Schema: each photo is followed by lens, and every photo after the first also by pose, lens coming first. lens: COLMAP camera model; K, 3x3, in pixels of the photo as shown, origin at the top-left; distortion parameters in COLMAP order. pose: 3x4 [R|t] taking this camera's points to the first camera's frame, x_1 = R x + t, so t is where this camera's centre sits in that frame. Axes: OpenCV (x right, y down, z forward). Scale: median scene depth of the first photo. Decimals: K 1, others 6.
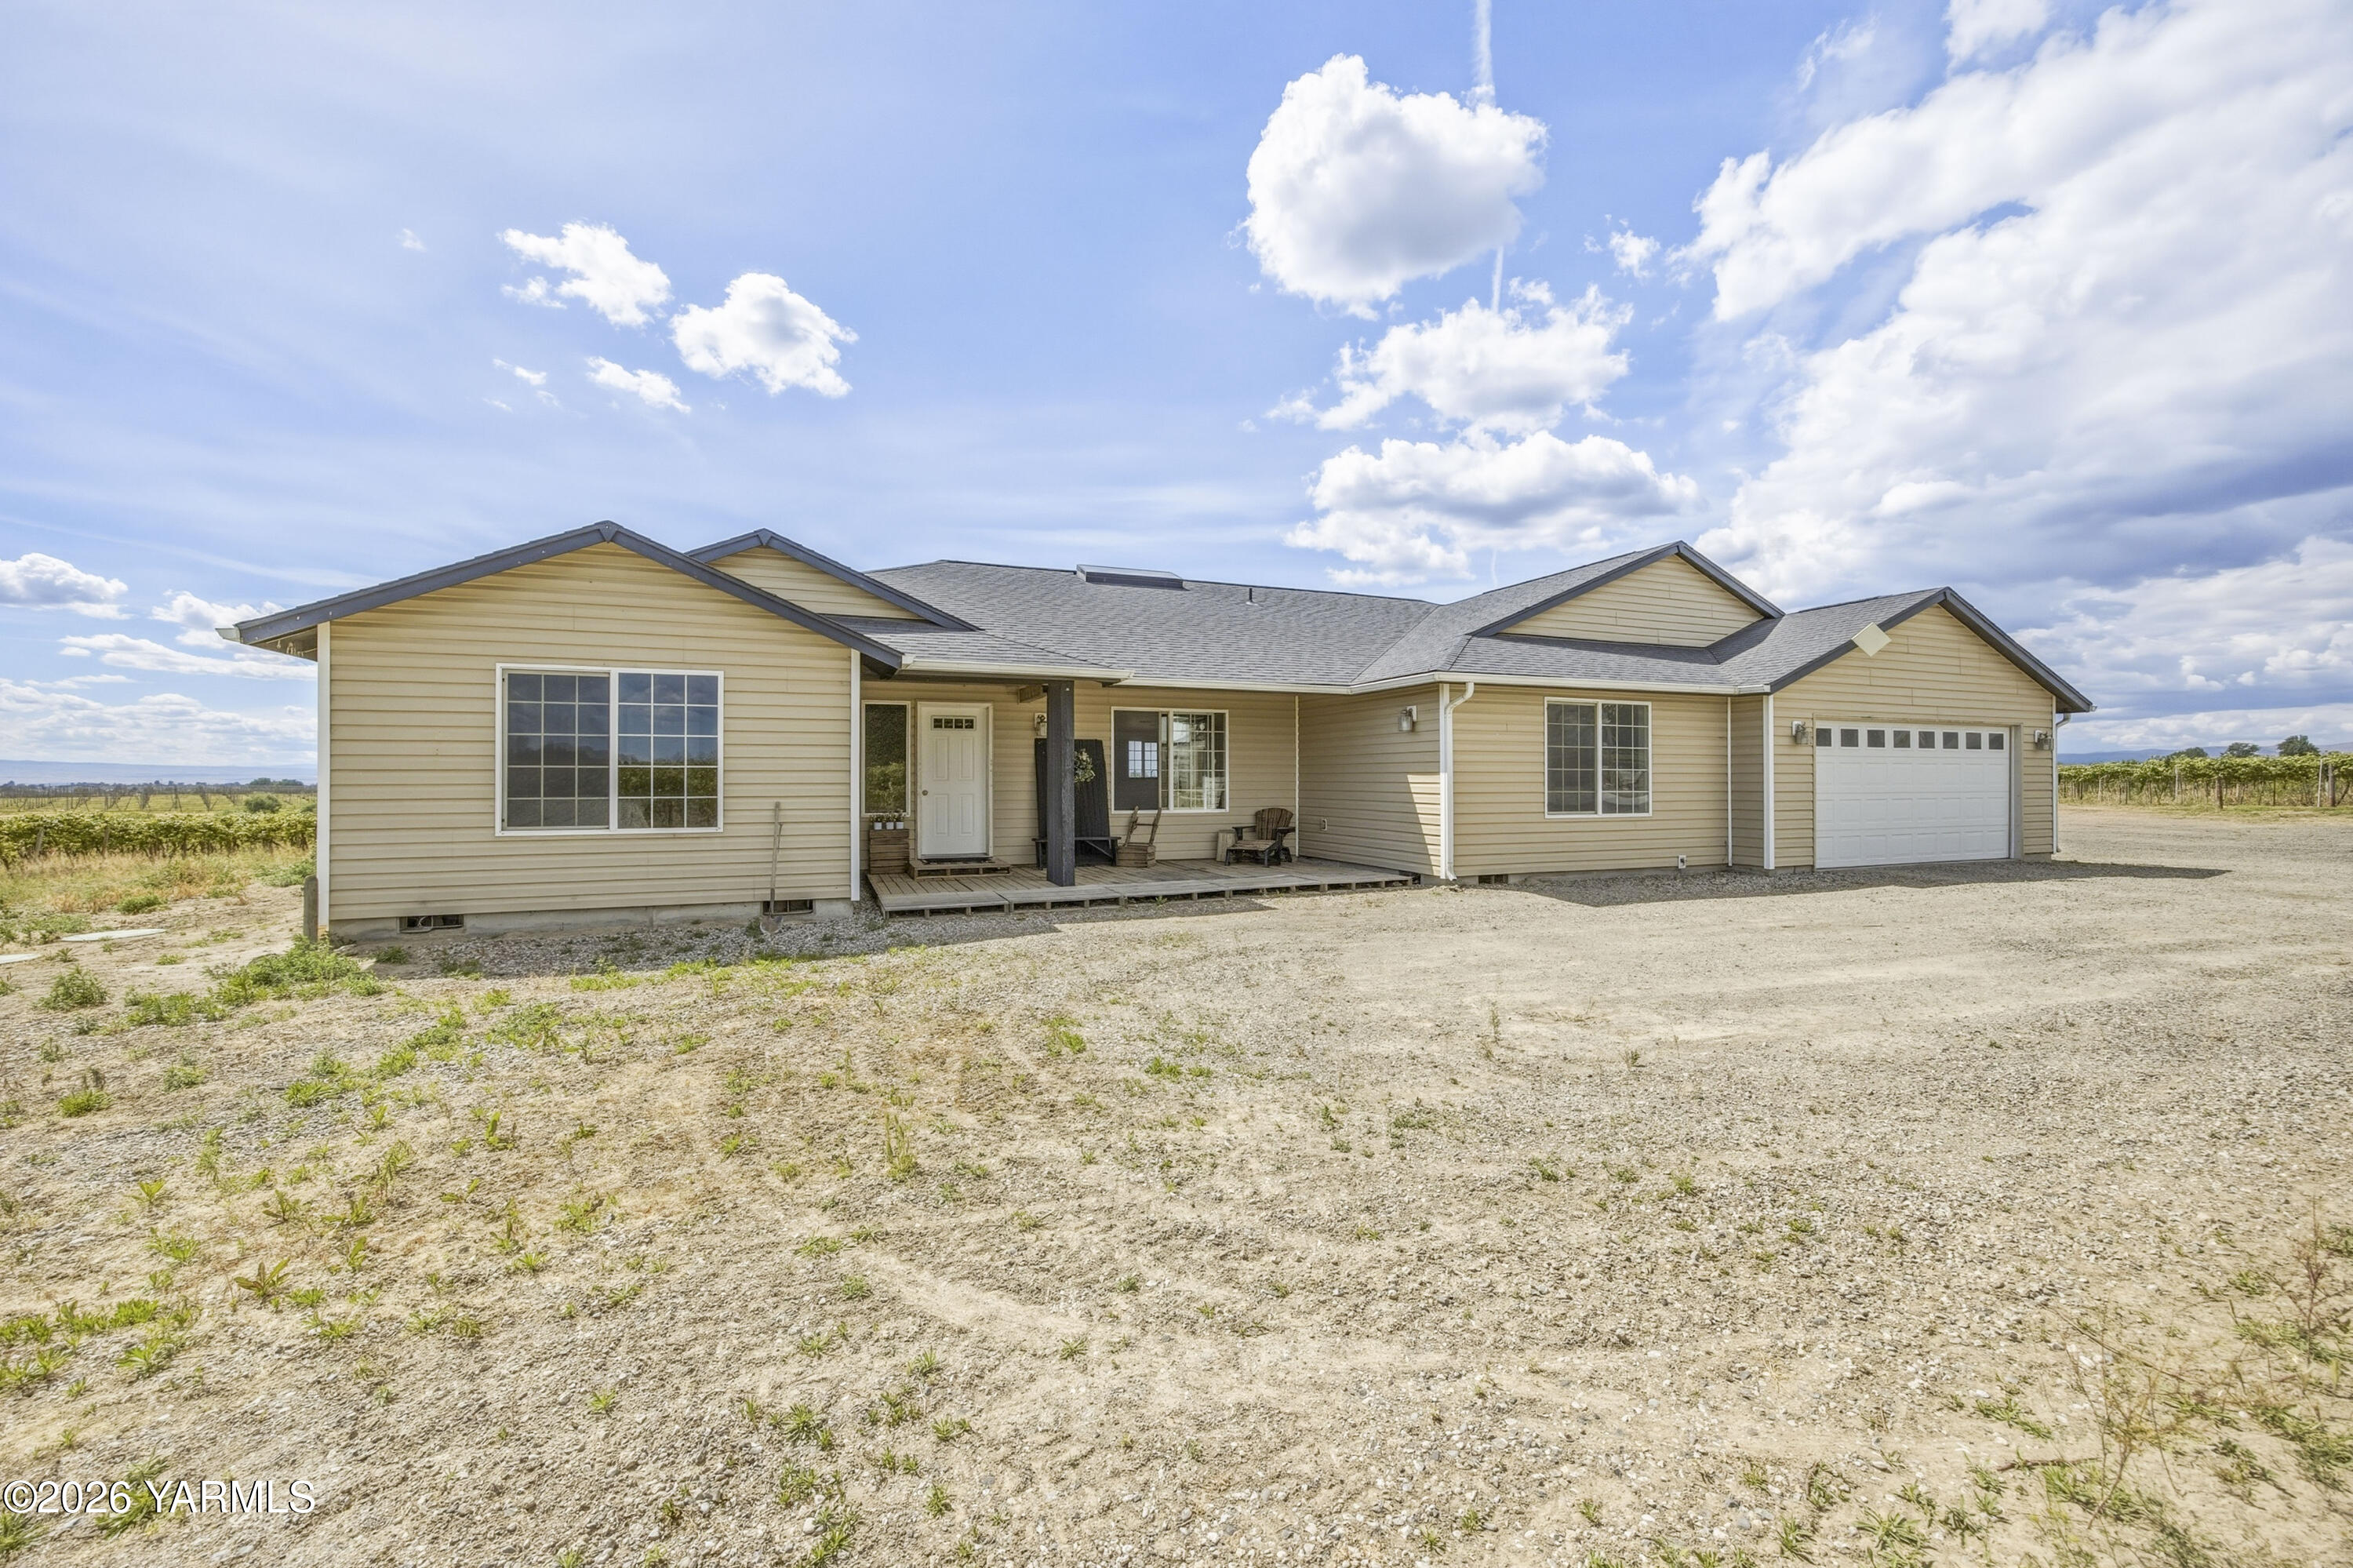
lens RADIAL K [[916.6, 0, 1176.5], [0, 916.6, 784.0], [0, 0, 1]] dist [-0.011813, 0.000031]
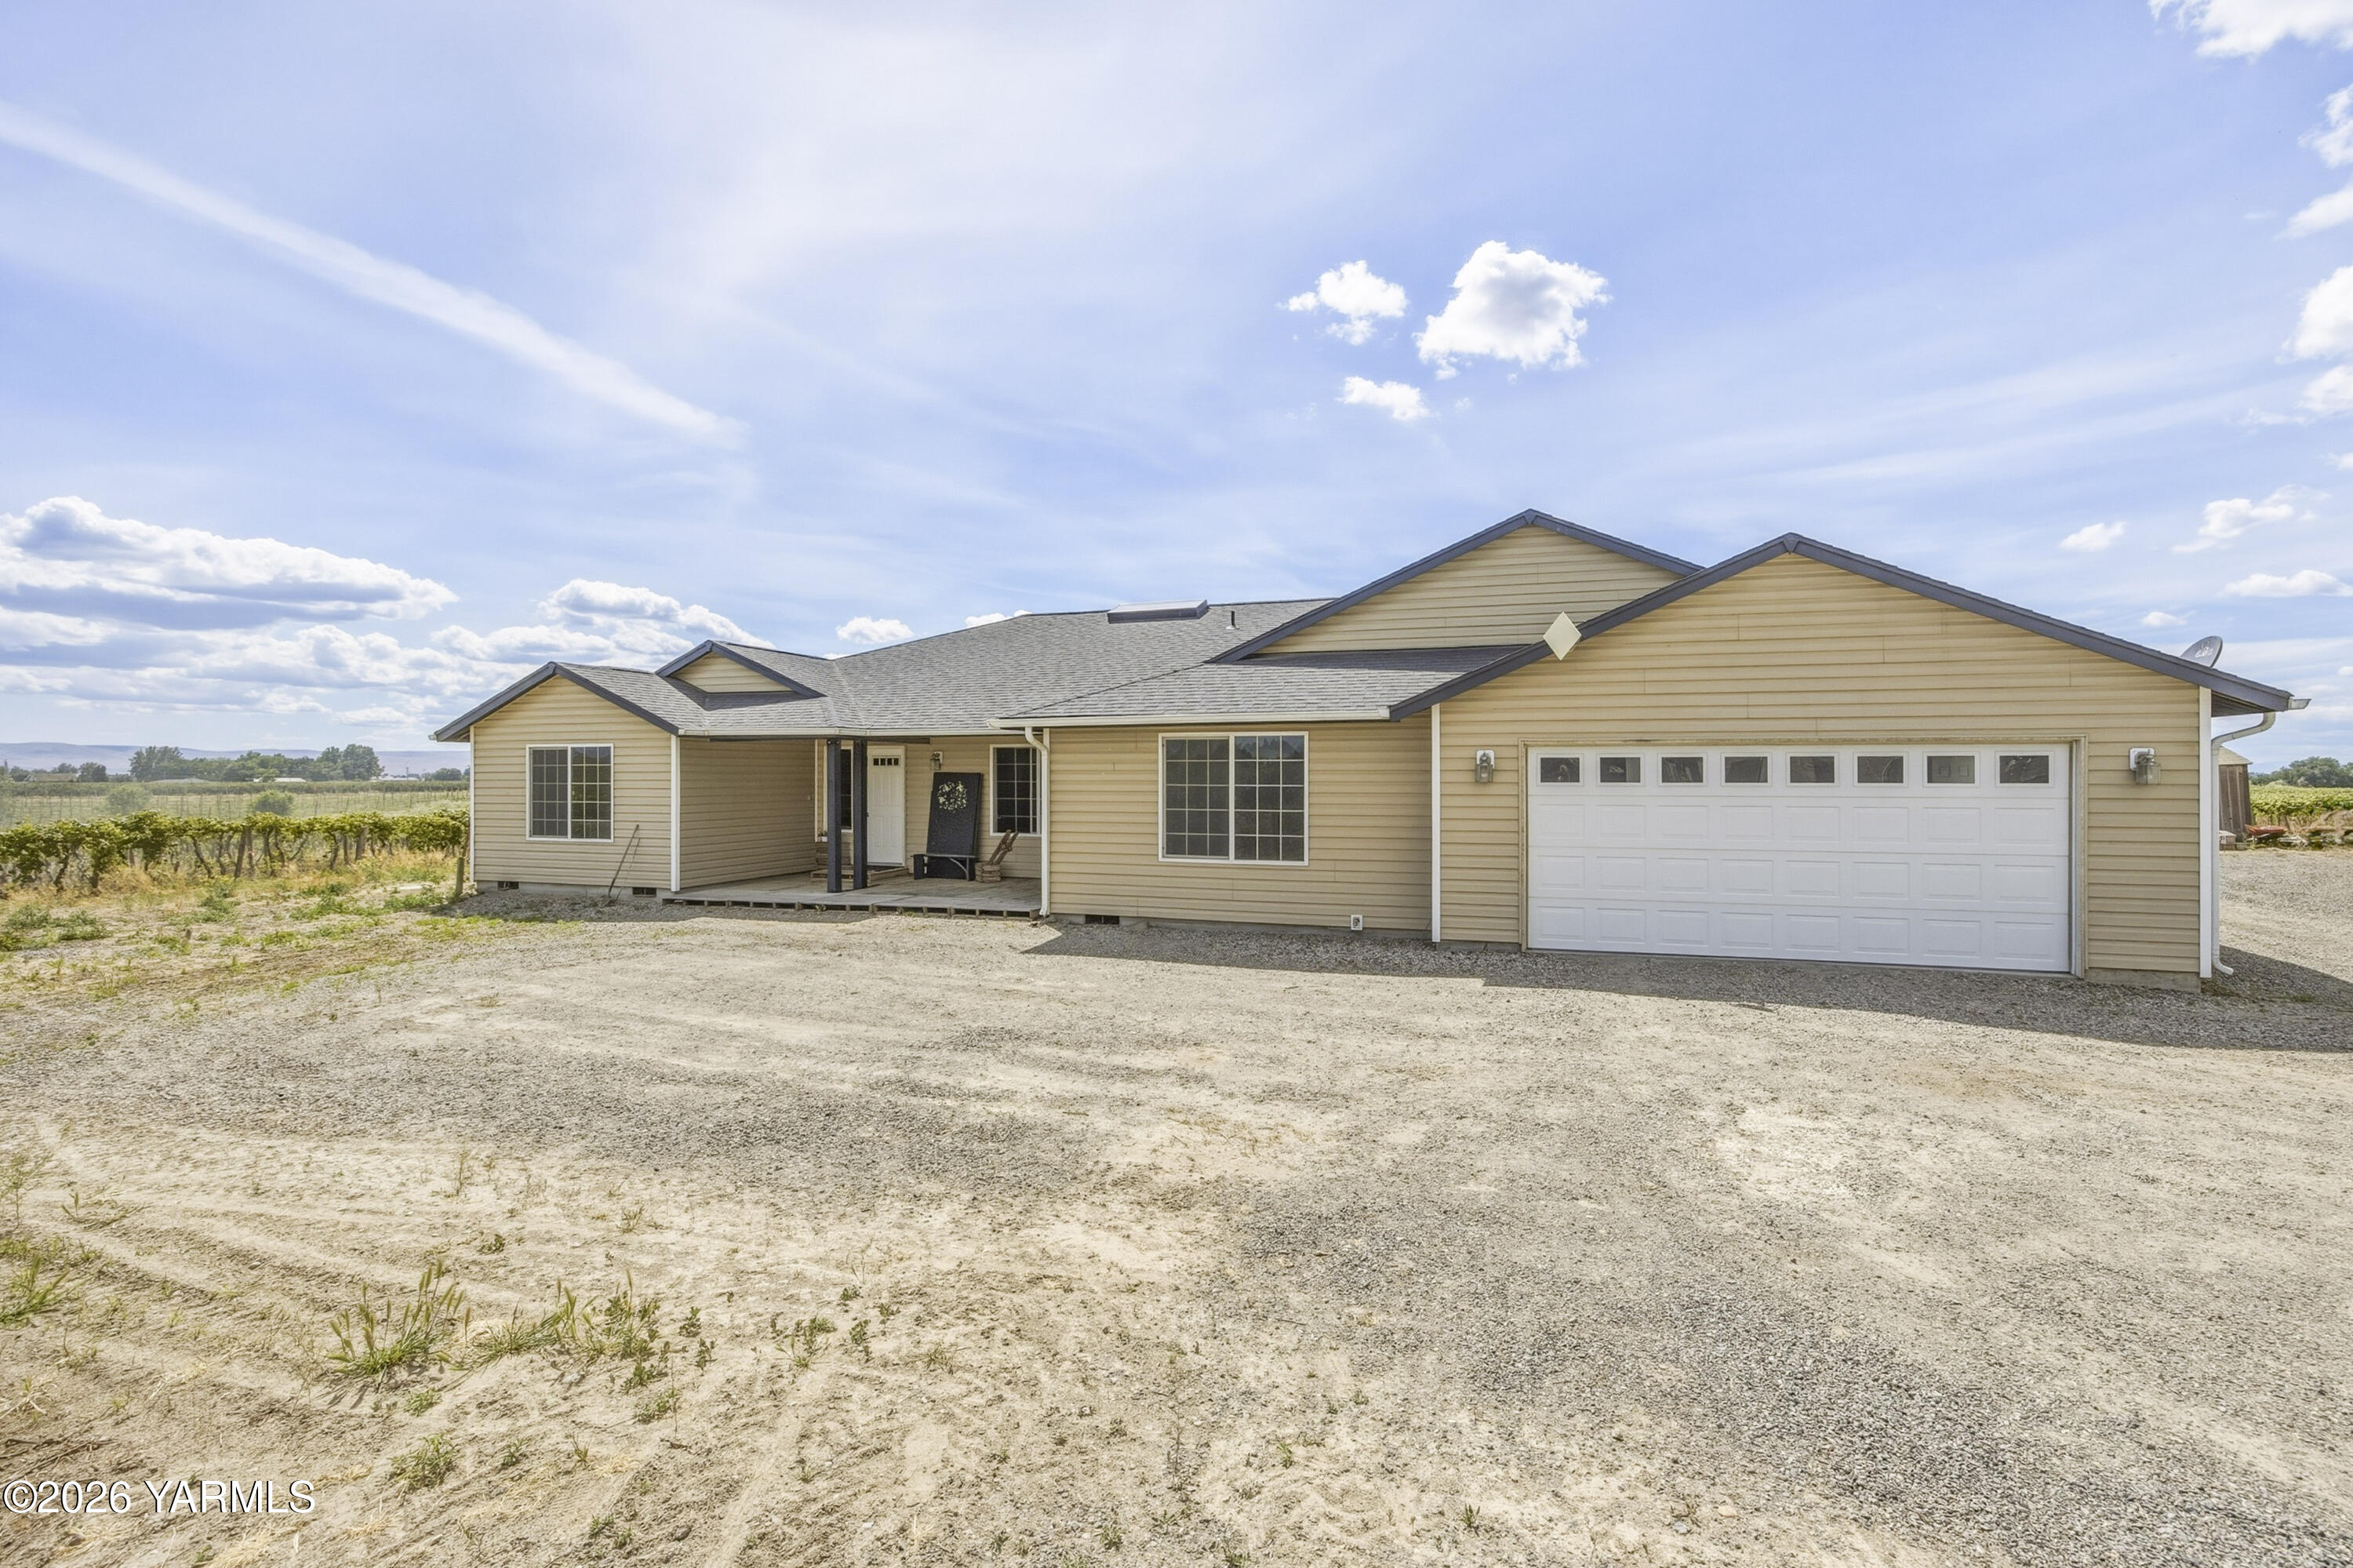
lens RADIAL K [[1000.0, 0, 1261.7], [0, 1000.0, 780.1], [0, 0, 1]] dist [-0.005696, -0.000193]
pose [[0.783760, 0.004042, -0.621051, 1.066609], [-0.001994, 0.999990, 0.003993, -0.047922], [0.621061, -0.001891, 0.783760, 0.232950]]
